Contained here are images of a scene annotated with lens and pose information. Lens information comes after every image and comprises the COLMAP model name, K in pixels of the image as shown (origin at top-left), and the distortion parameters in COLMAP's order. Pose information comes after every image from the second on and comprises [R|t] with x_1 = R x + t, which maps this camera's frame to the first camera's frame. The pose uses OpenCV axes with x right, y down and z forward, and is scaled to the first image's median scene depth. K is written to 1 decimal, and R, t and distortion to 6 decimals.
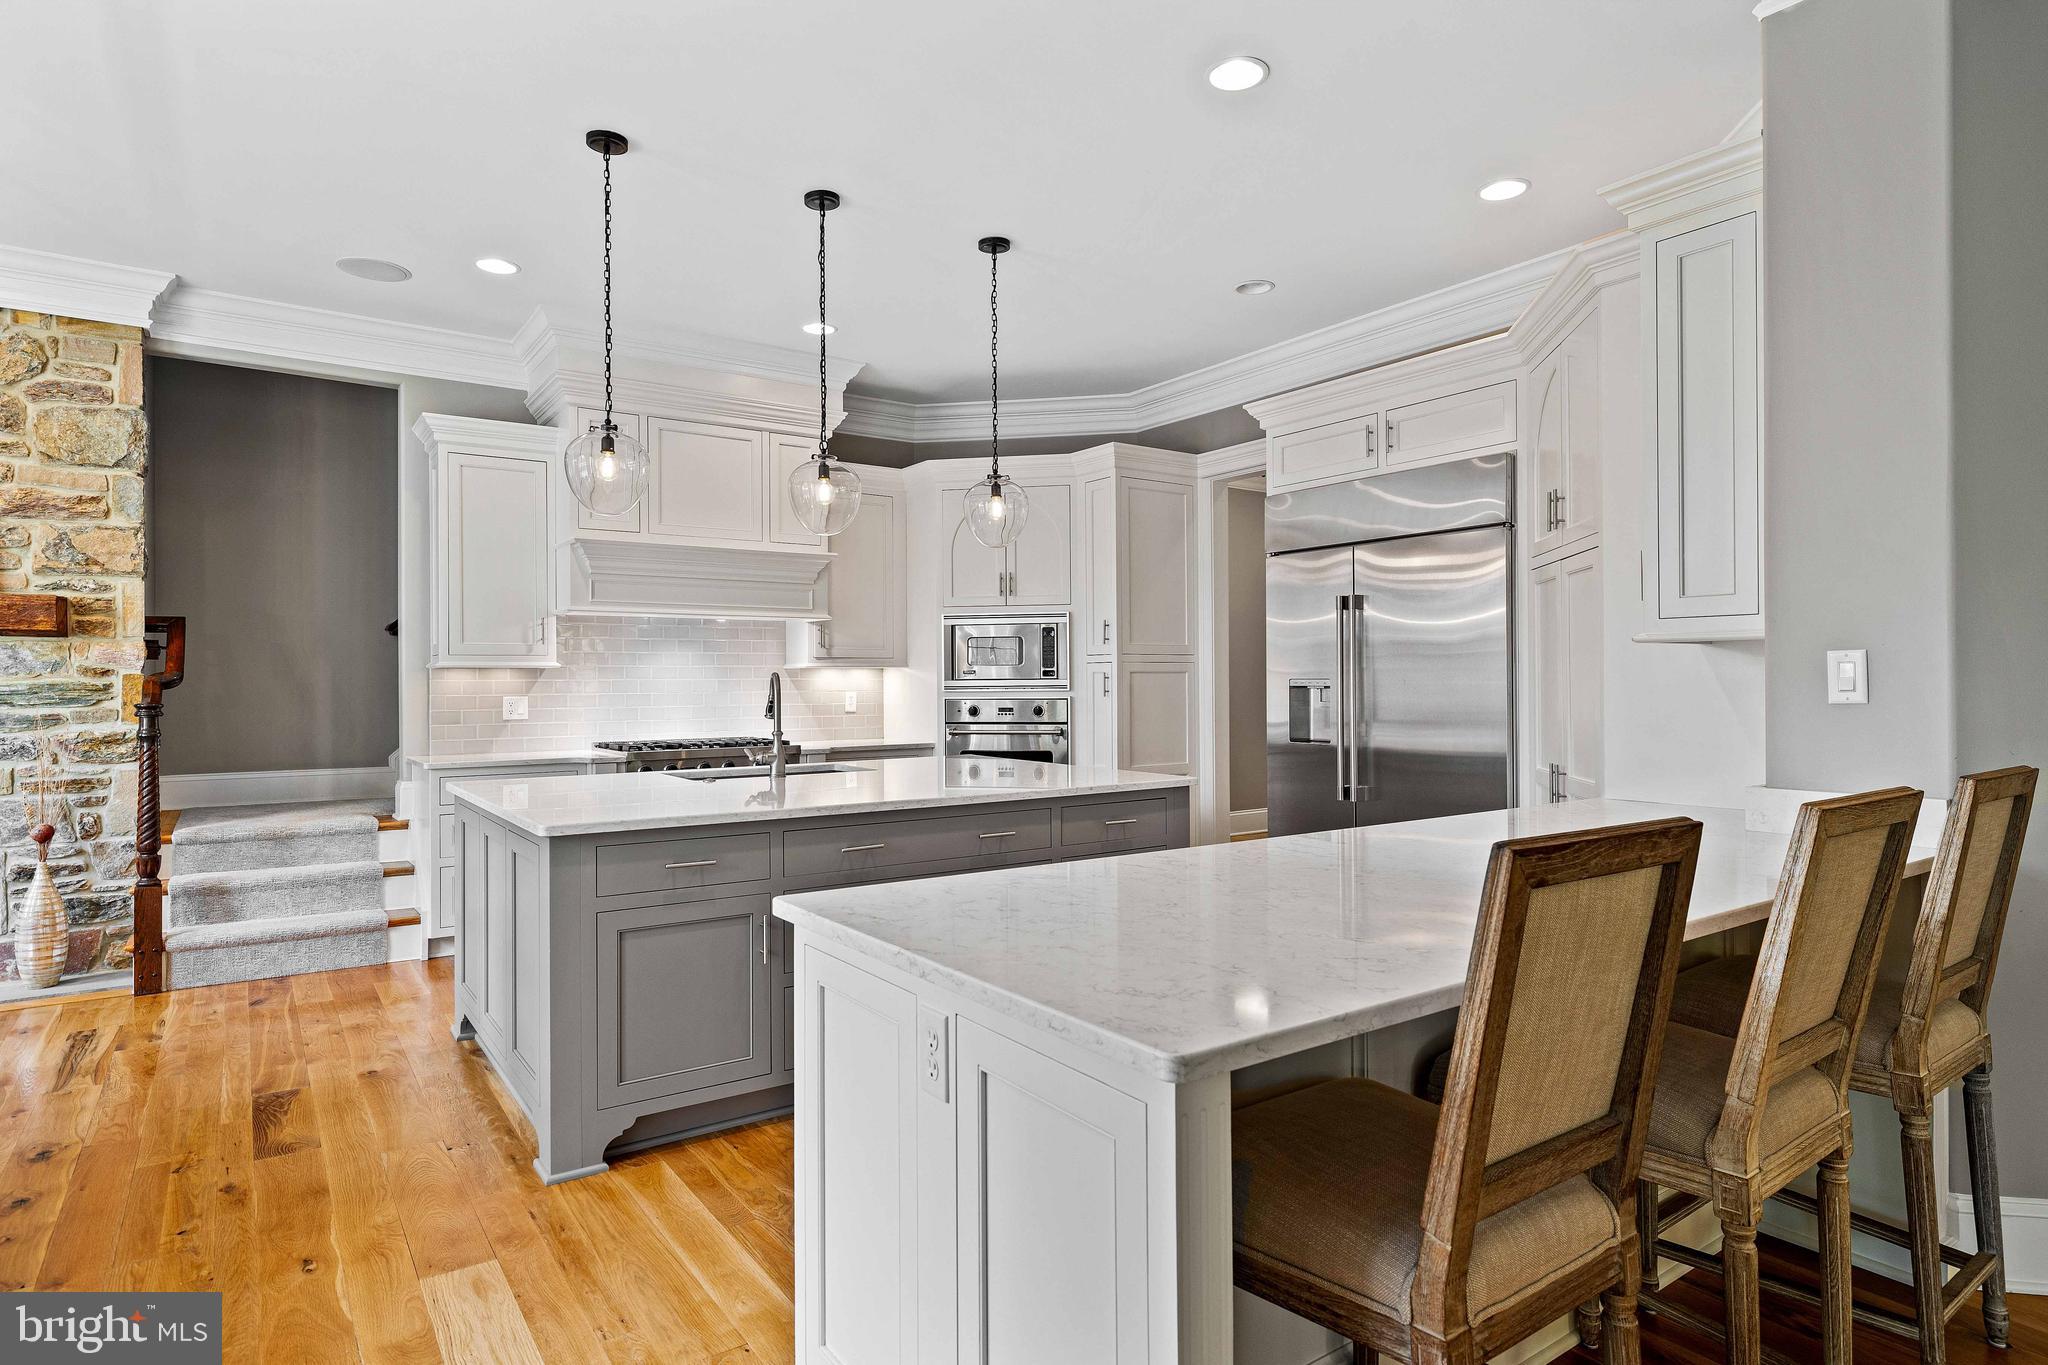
lens RADIAL K [[1115.2, 0, 1030.1], [0, 1115.2, 681.5], [0, 0, 1]] dist [0.004679, -0.001923]
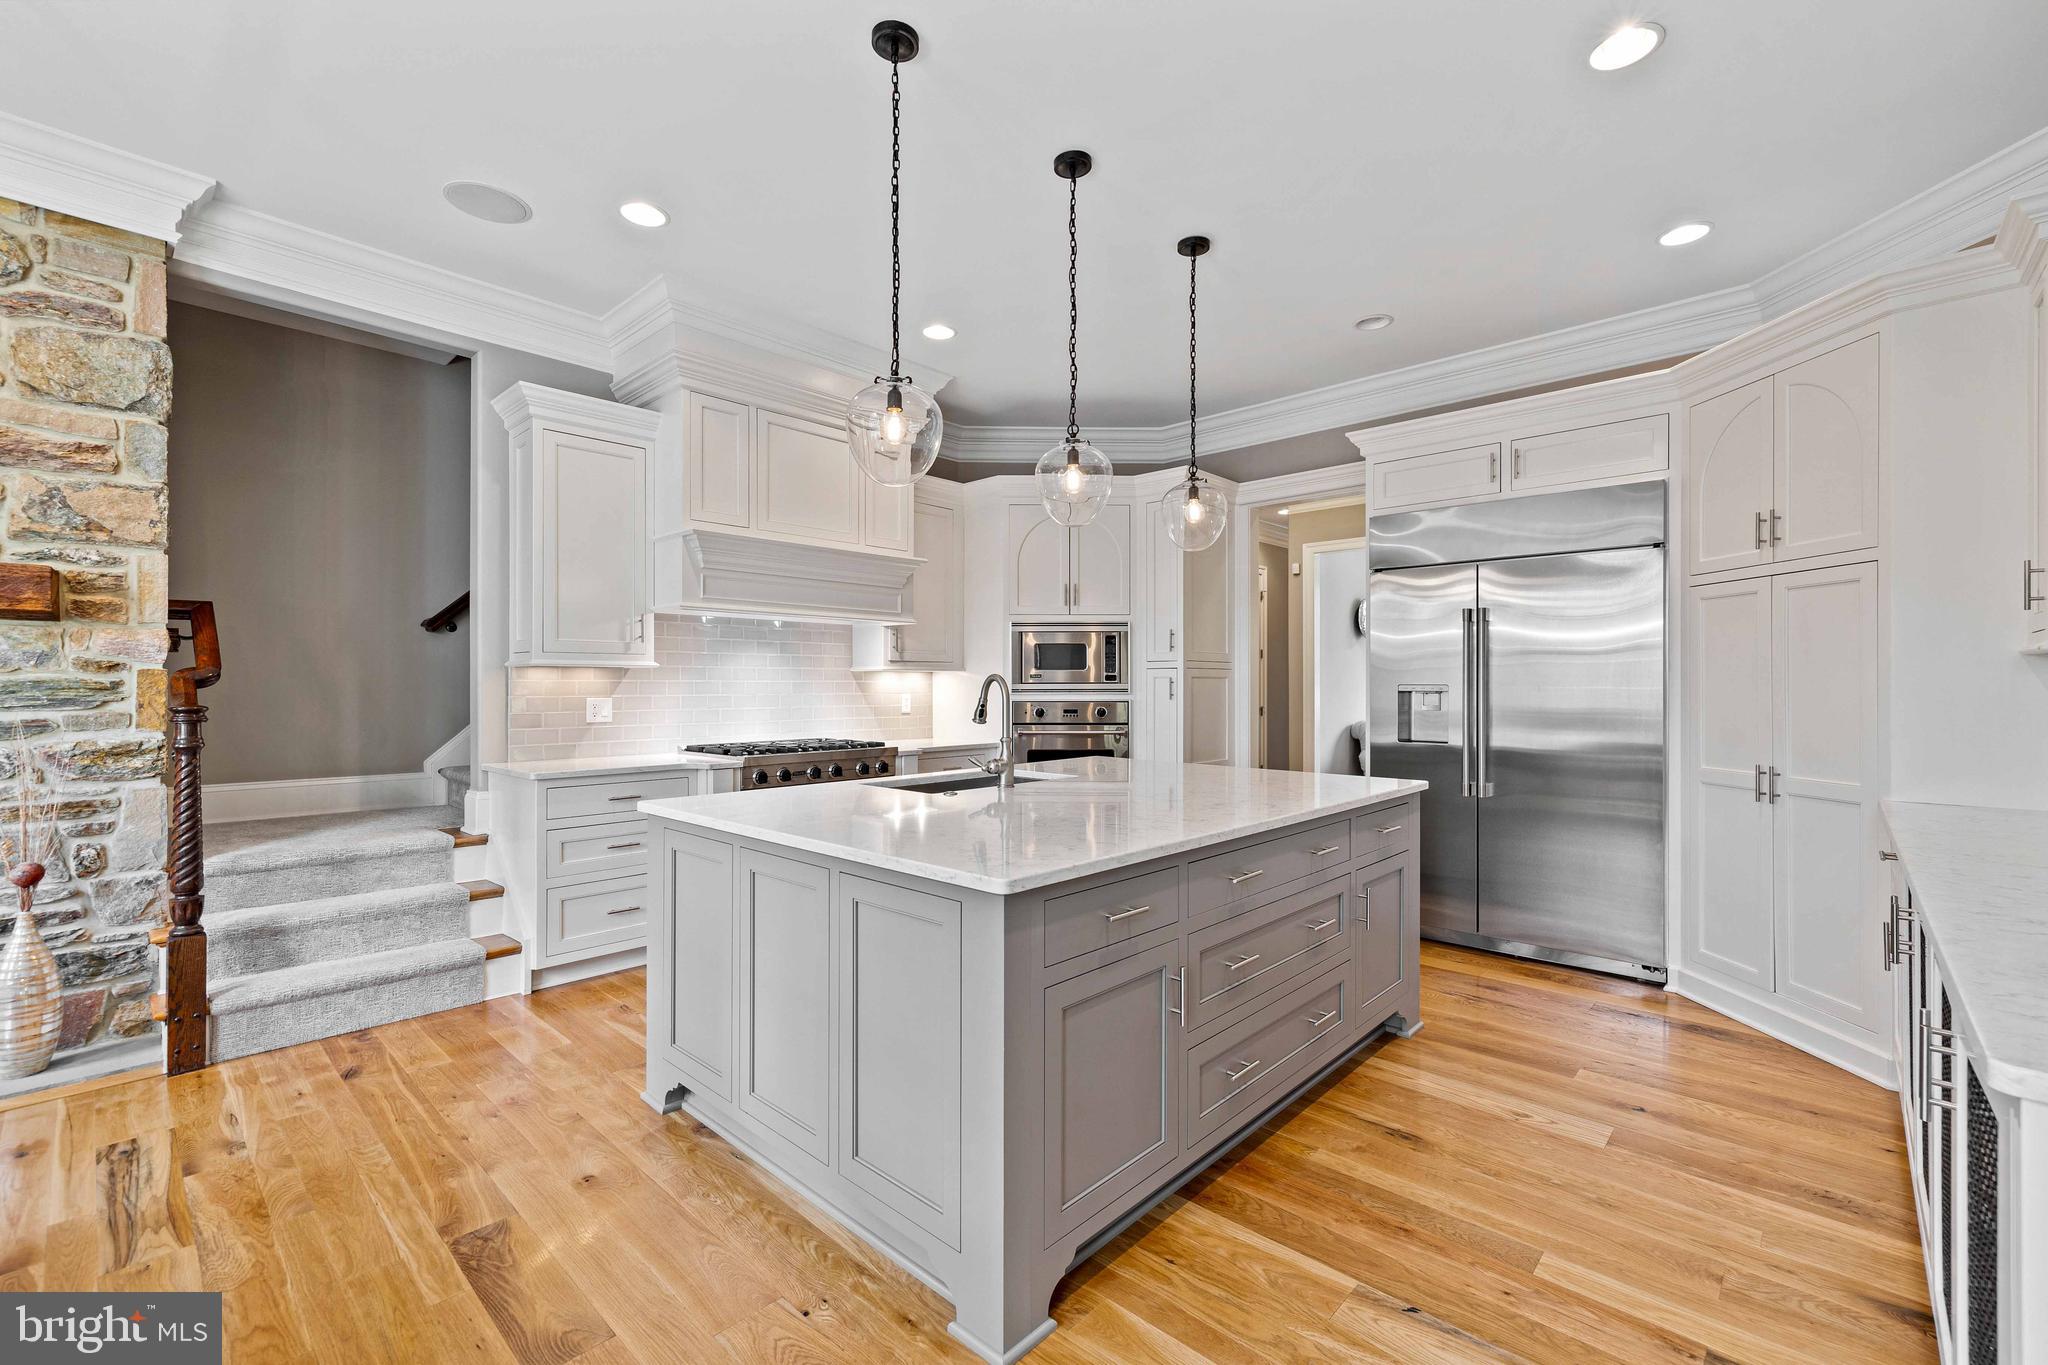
lens RADIAL K [[868.9, 0, 1036.4], [0, 868.9, 686.6], [0, 0, 1]] dist [0.003276, -0.000398]
pose [[0.978870, 0.005905, 0.204400, -0.309796], [-0.006060, 0.999982, 0.000132, 0.001900], [-0.204396, -0.001368, 0.978887, 0.256585]]
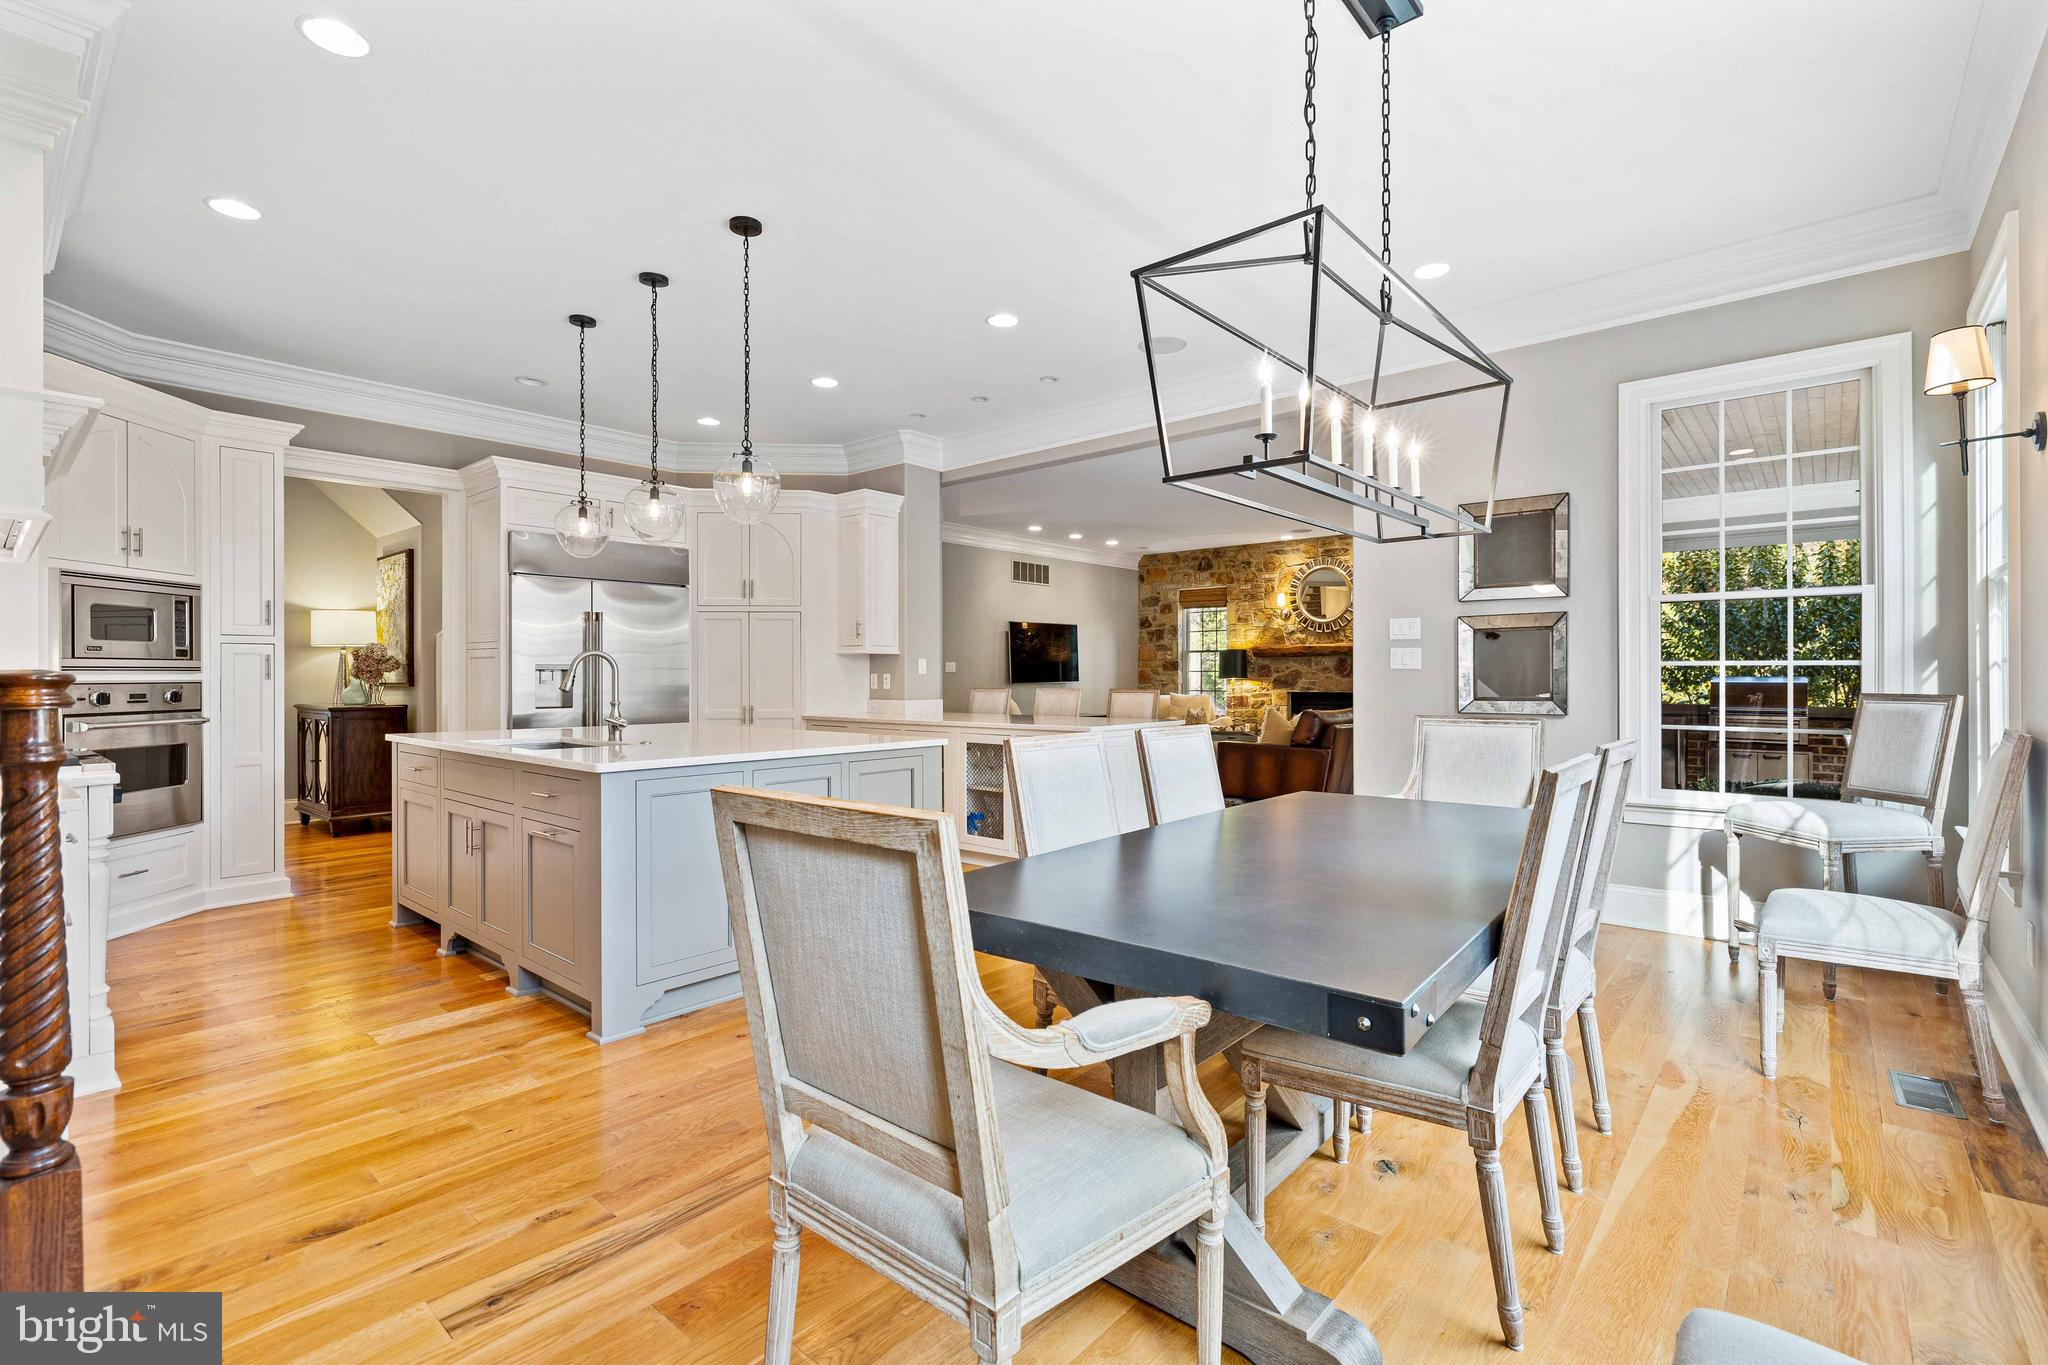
lens RADIAL K [[953.3, 0, 1015.7], [0, 953.3, 676.1], [0, 0, 1]] dist [-0.002355, 0.001713]
pose [[-0.241097, 0.006629, 0.970478, -1.164720], [0.004407, 0.999974, -0.005736, 0.023764], [-0.970491, 0.002894, -0.241120, 0.753011]]
